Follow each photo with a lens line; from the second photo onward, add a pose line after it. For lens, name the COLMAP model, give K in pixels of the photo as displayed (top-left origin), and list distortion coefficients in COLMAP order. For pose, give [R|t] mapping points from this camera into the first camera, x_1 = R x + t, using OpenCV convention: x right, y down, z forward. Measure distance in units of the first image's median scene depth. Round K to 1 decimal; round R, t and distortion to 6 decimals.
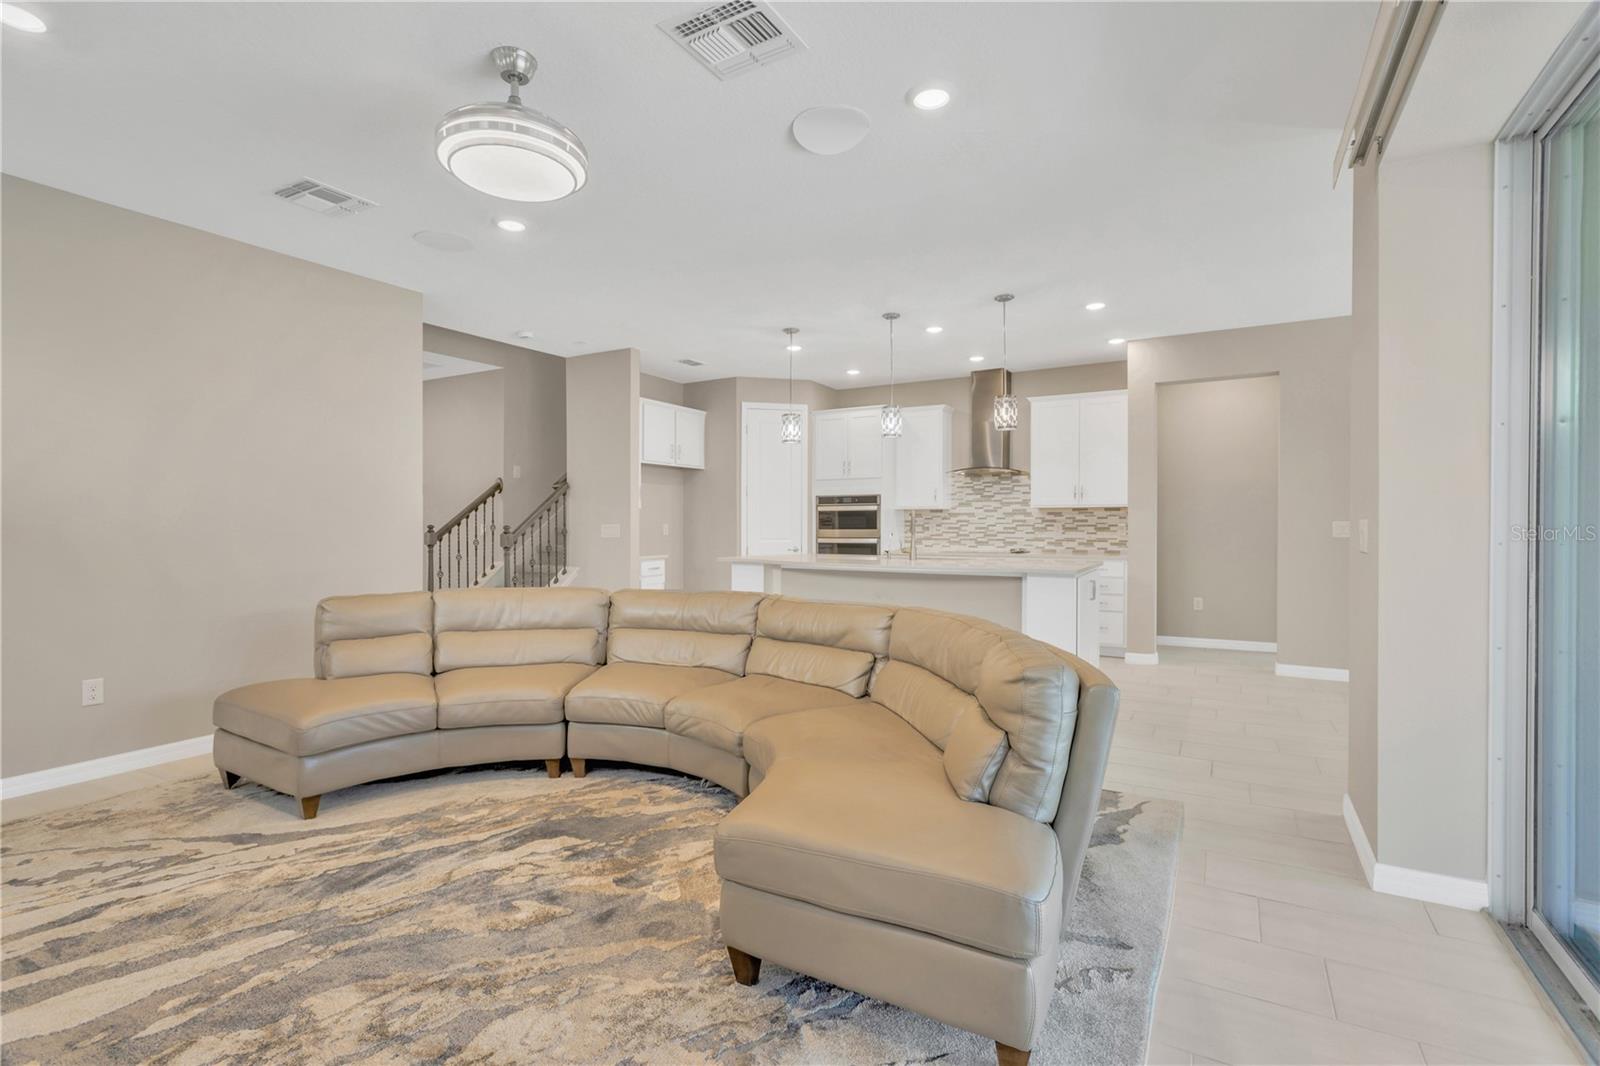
lens RADIAL K [[749.6, 0, 809.8], [0, 749.6, 537.2], [0, 0, 1]] dist [0.012033, -0.002607]
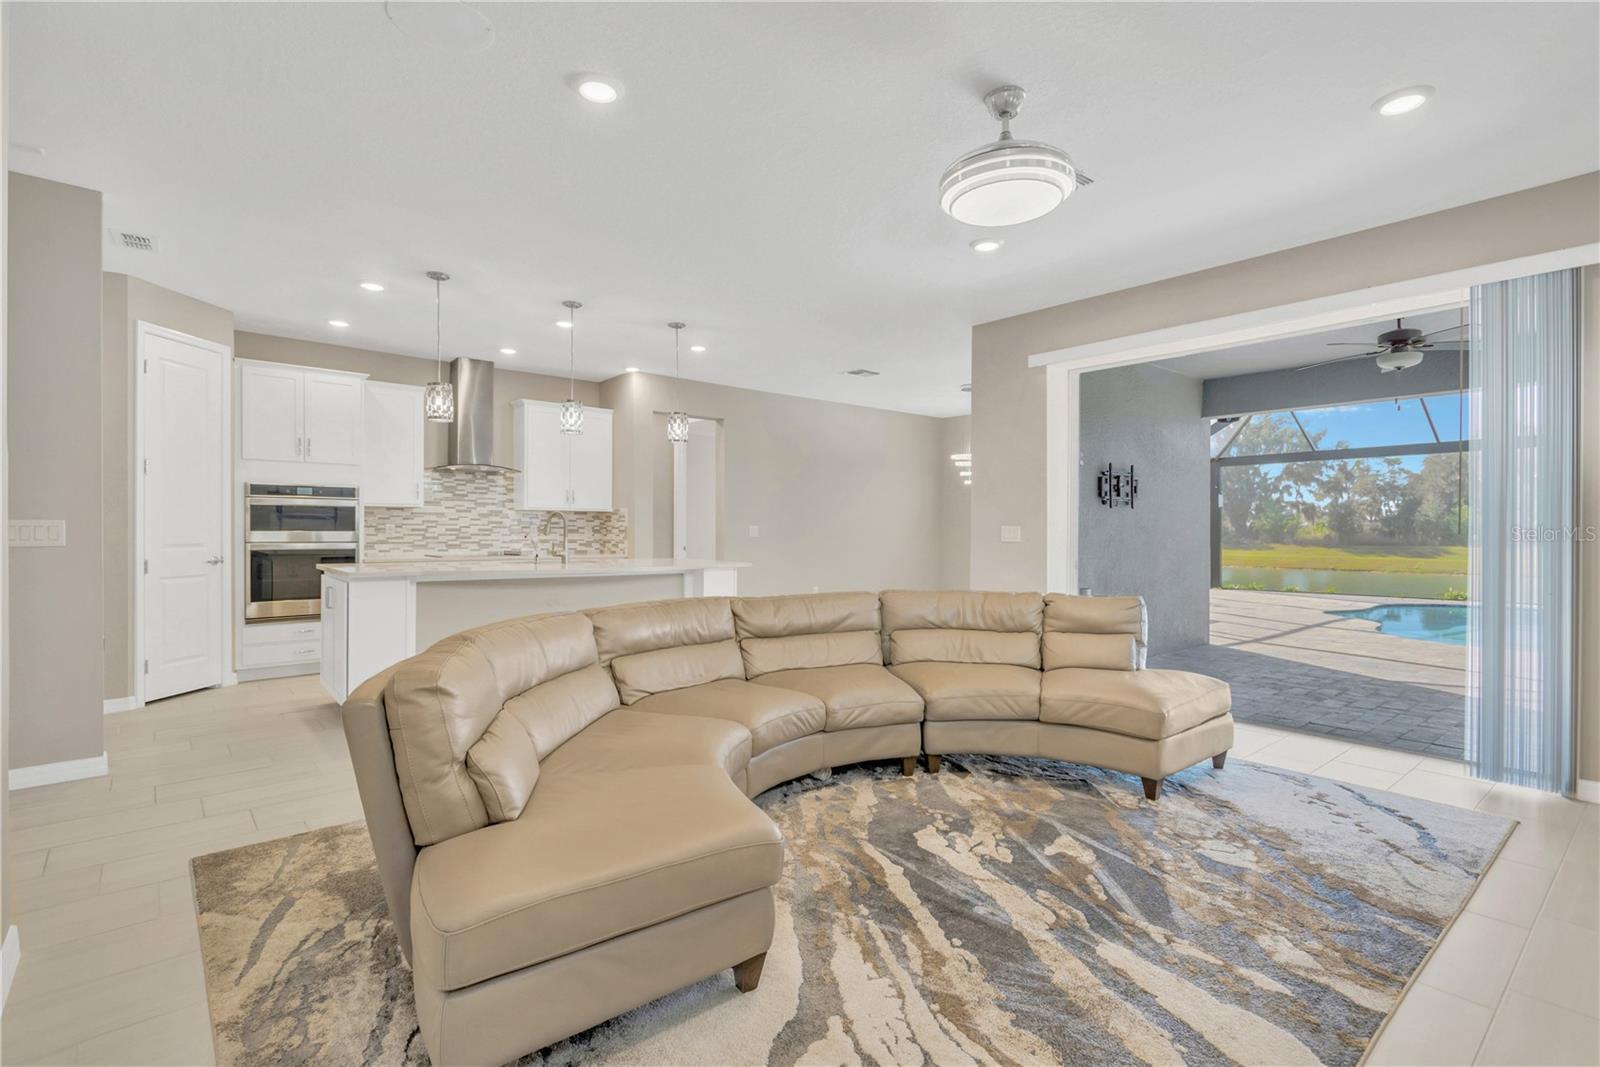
lens RADIAL K [[749.6, 0, 807.1], [0, 749.6, 533.5], [0, 0, 1]] dist [0.012033, -0.002607]
pose [[0.341823, -0.002119, 0.939762, -0.500928], [0.008587, 0.999963, -0.000869, -0.003194], [-0.939725, 0.008367, 0.341829, 0.296121]]
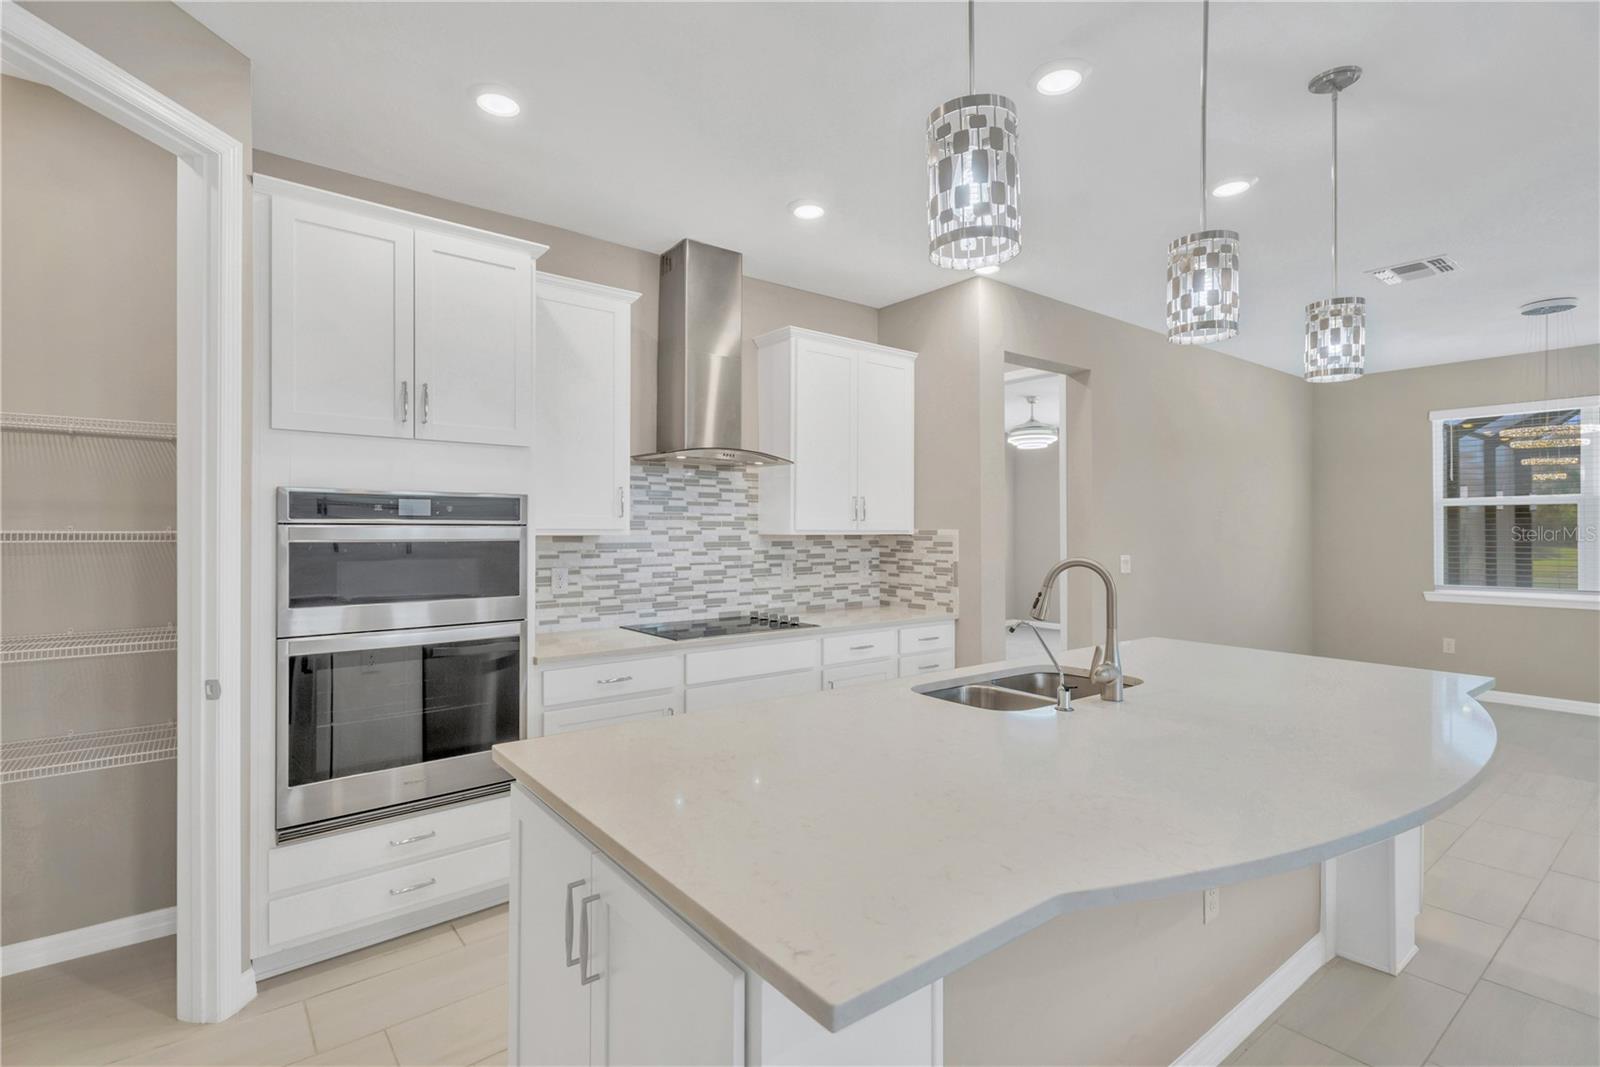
lens RADIAL K [[749.6, 0, 801.1], [0, 749.6, 532.4], [0, 0, 1]] dist [0.012033, -0.002607]
pose [[0.386205, -0.001233, 0.922412, -0.185771], [0.013088, 0.999906, -0.004143, -0.037390], [-0.922320, 0.013673, 0.386185, 0.764804]]
